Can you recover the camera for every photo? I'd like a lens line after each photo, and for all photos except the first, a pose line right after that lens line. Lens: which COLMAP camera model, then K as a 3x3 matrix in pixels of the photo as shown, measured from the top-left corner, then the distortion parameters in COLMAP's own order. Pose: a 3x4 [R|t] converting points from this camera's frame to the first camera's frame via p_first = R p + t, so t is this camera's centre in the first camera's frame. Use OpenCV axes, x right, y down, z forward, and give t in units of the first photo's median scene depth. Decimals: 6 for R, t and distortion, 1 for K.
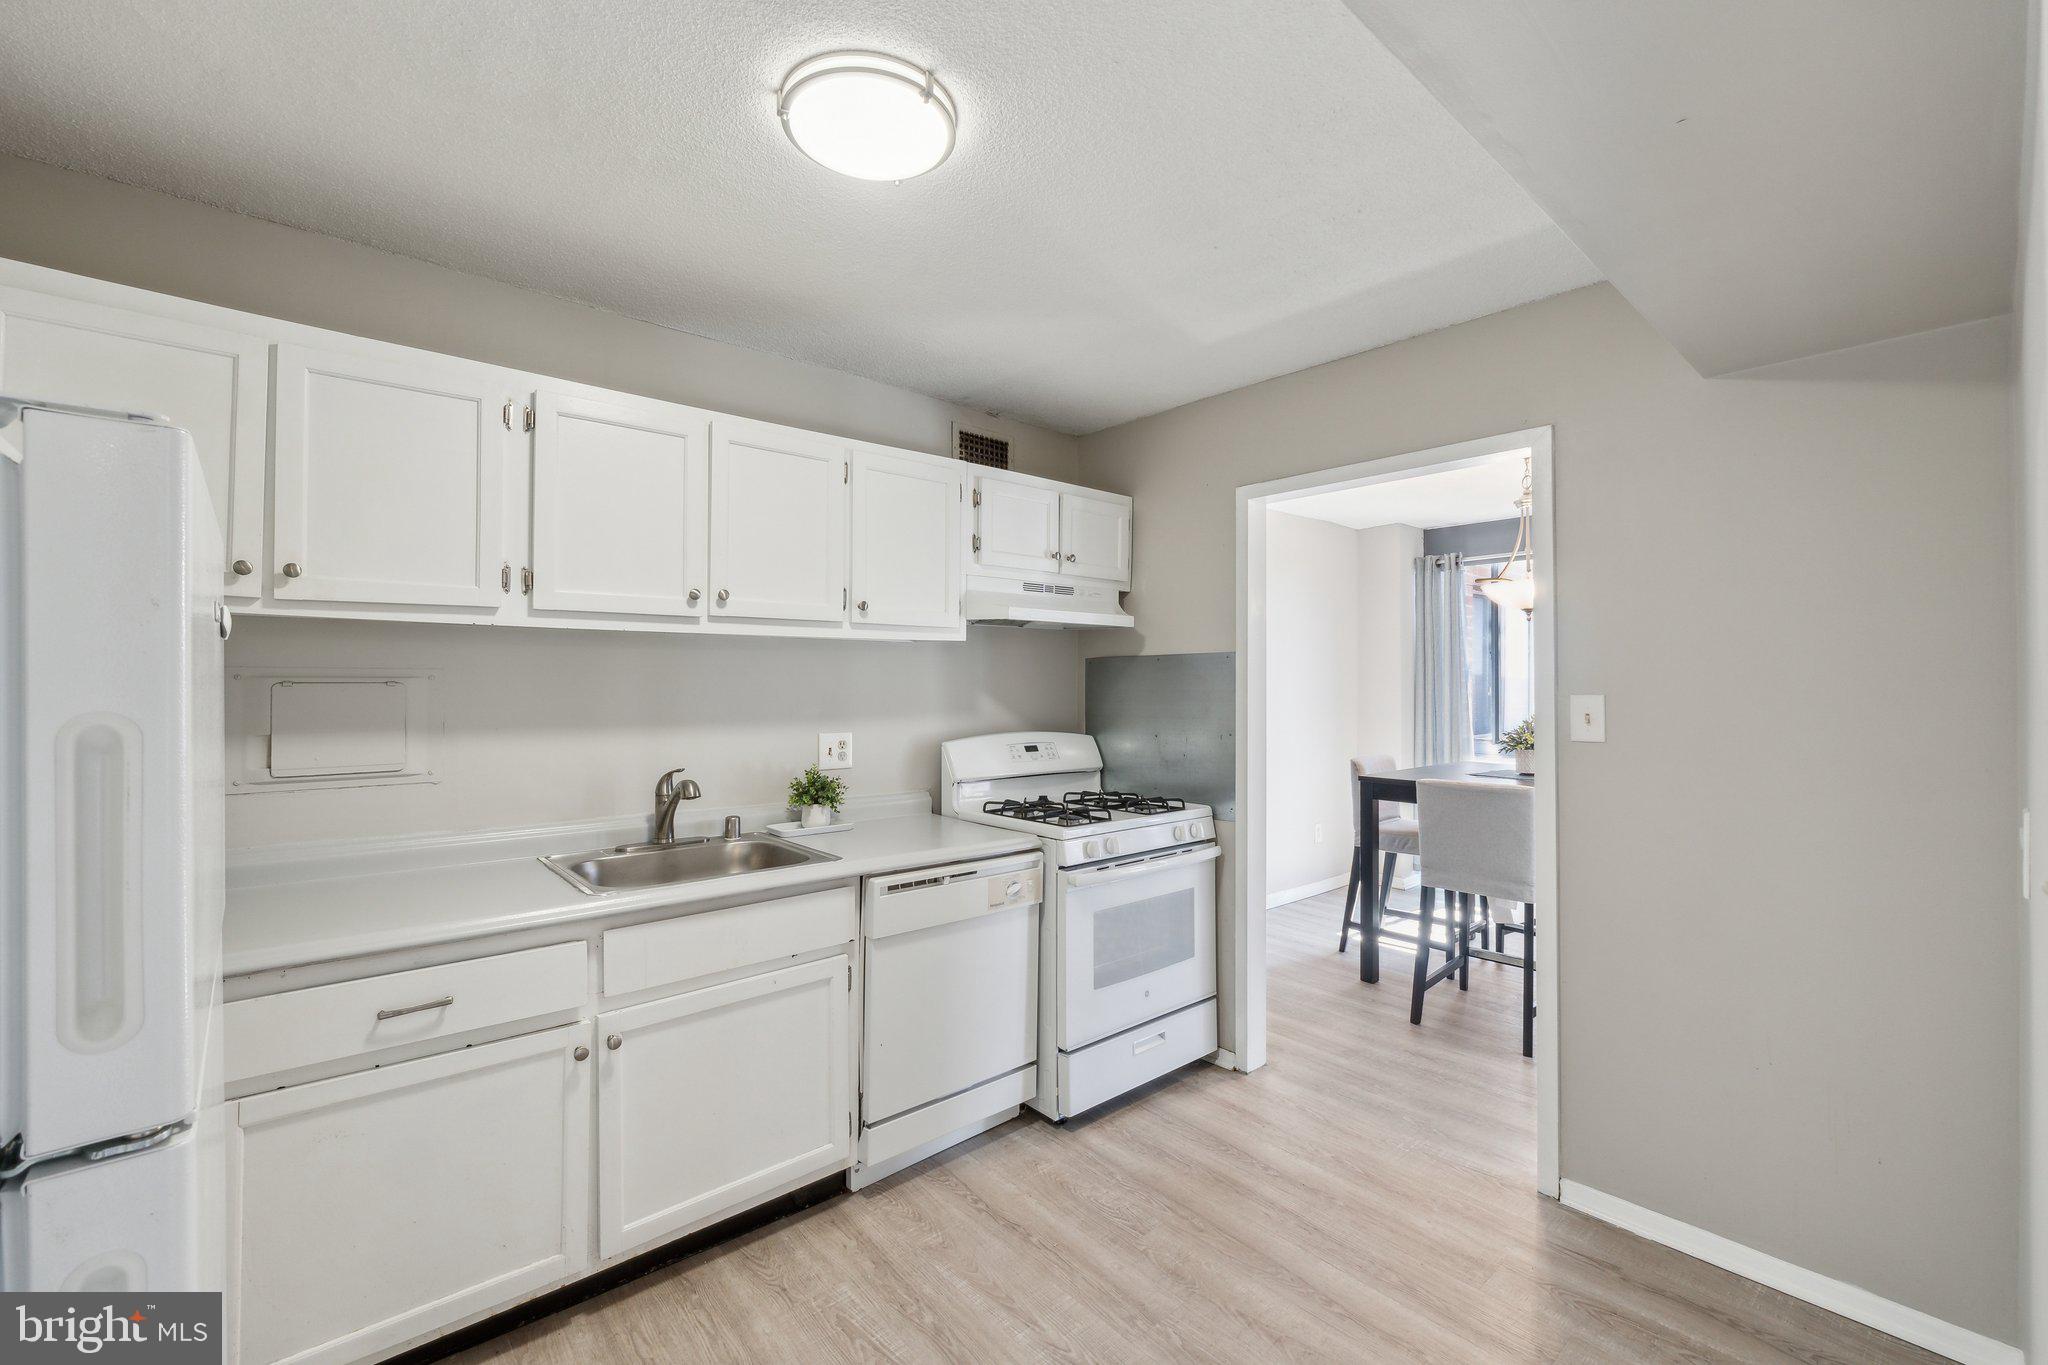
lens RADIAL K [[858.4, 0, 1025.2], [0, 858.4, 676.2], [0, 0, 1]] dist [-0.000769, -0.000095]
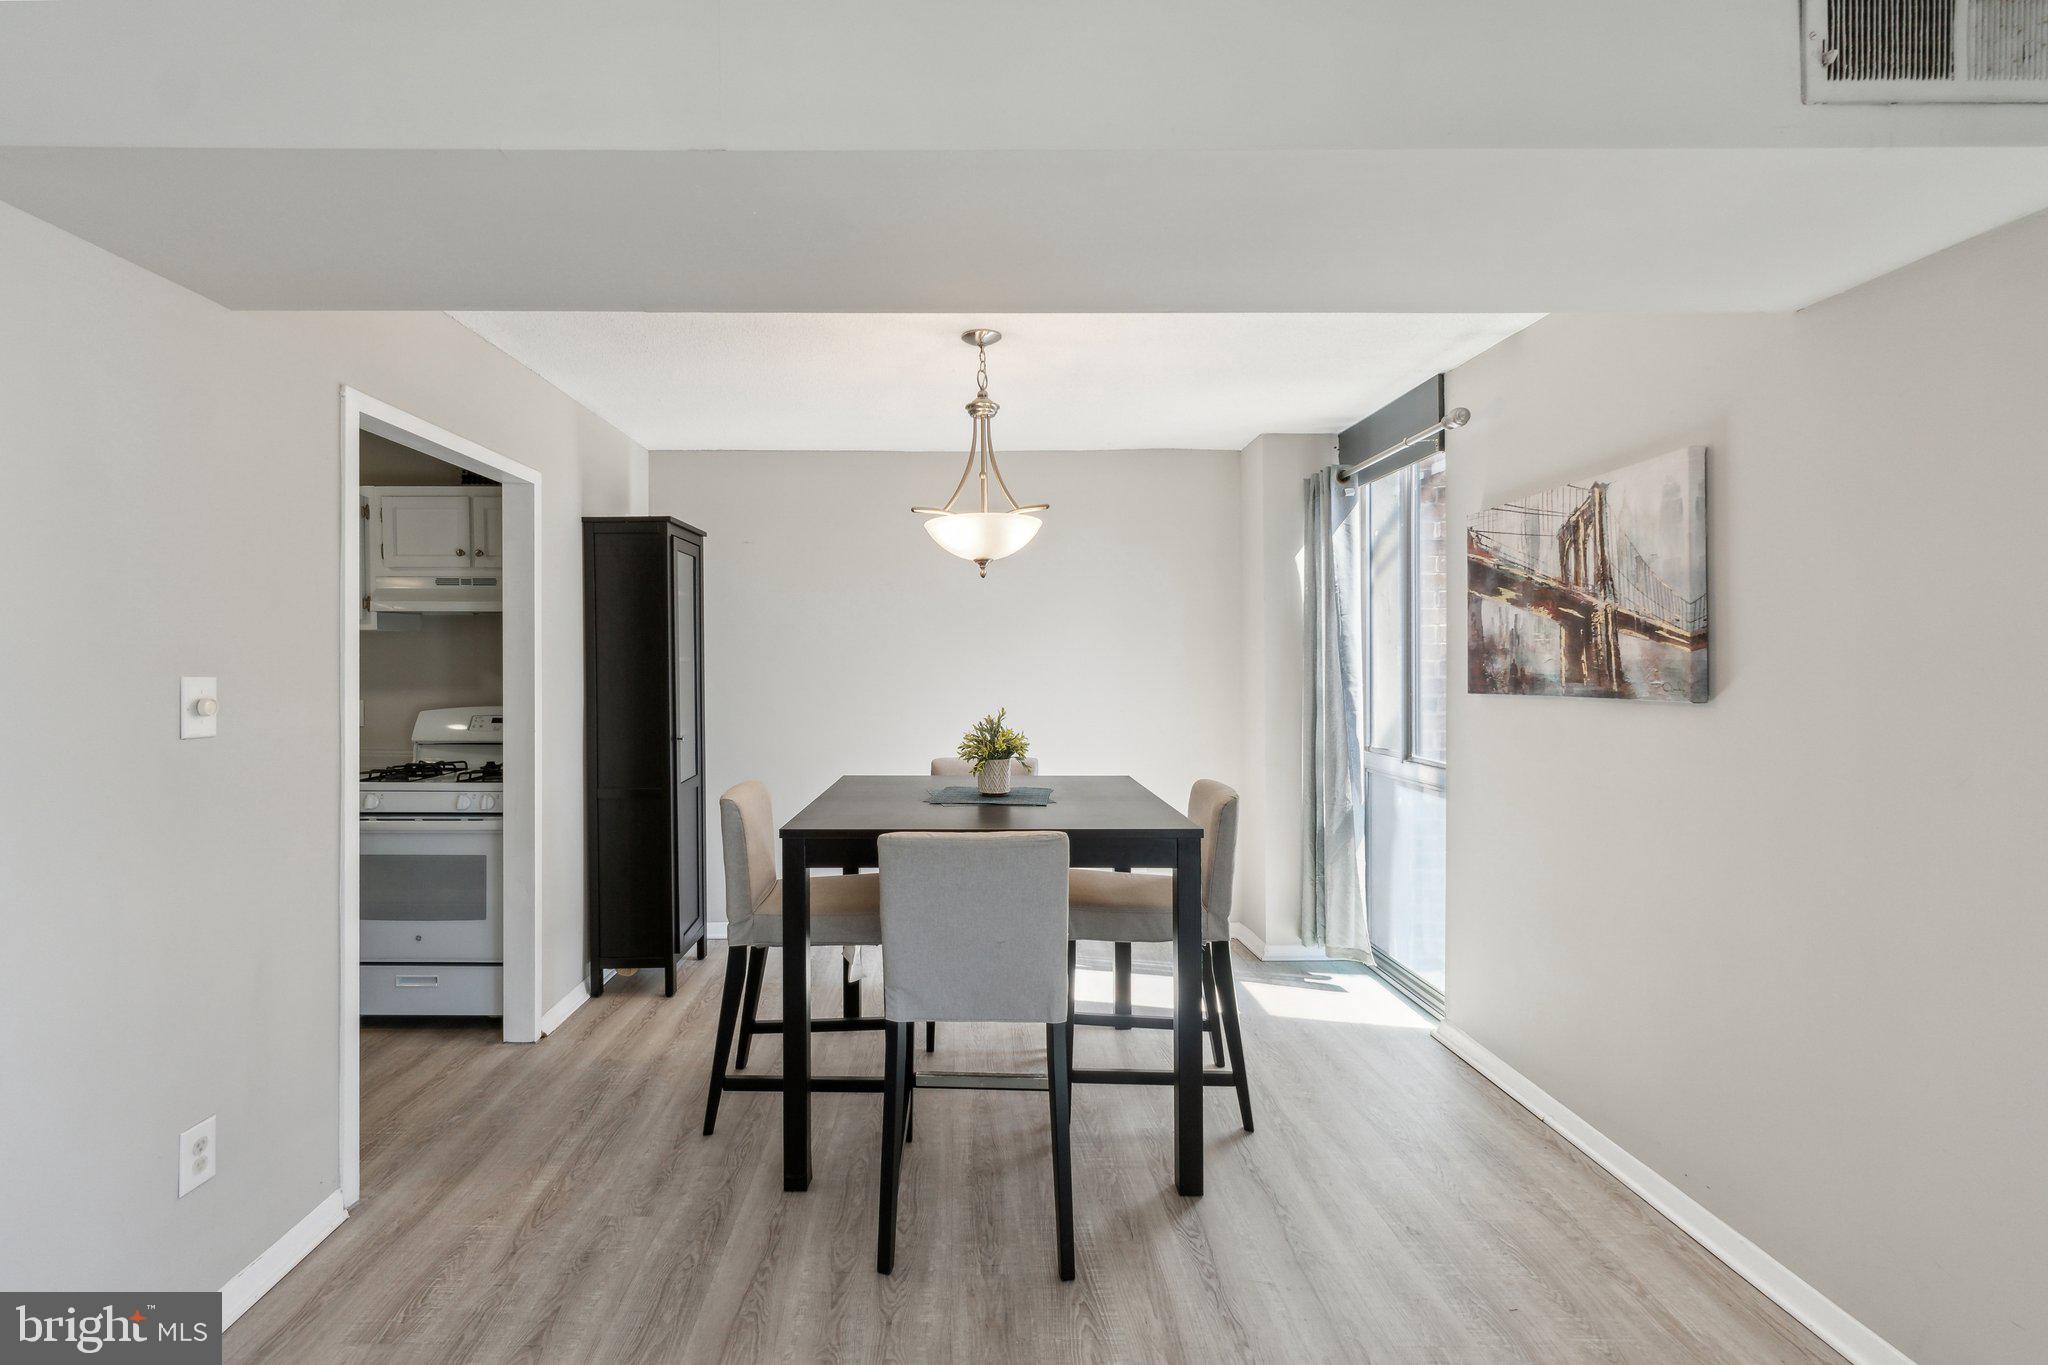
lens RADIAL K [[868.4, 0, 960.8], [0, 868.4, 664.6], [0, 0, 1]] dist [0.000624, 0.000385]
pose [[0.749062, 0.002396, -0.662496, 1.631829], [0.005987, 0.999928, 0.010386, 0.002789], [0.662473, -0.011746, 0.748993, 0.699324]]
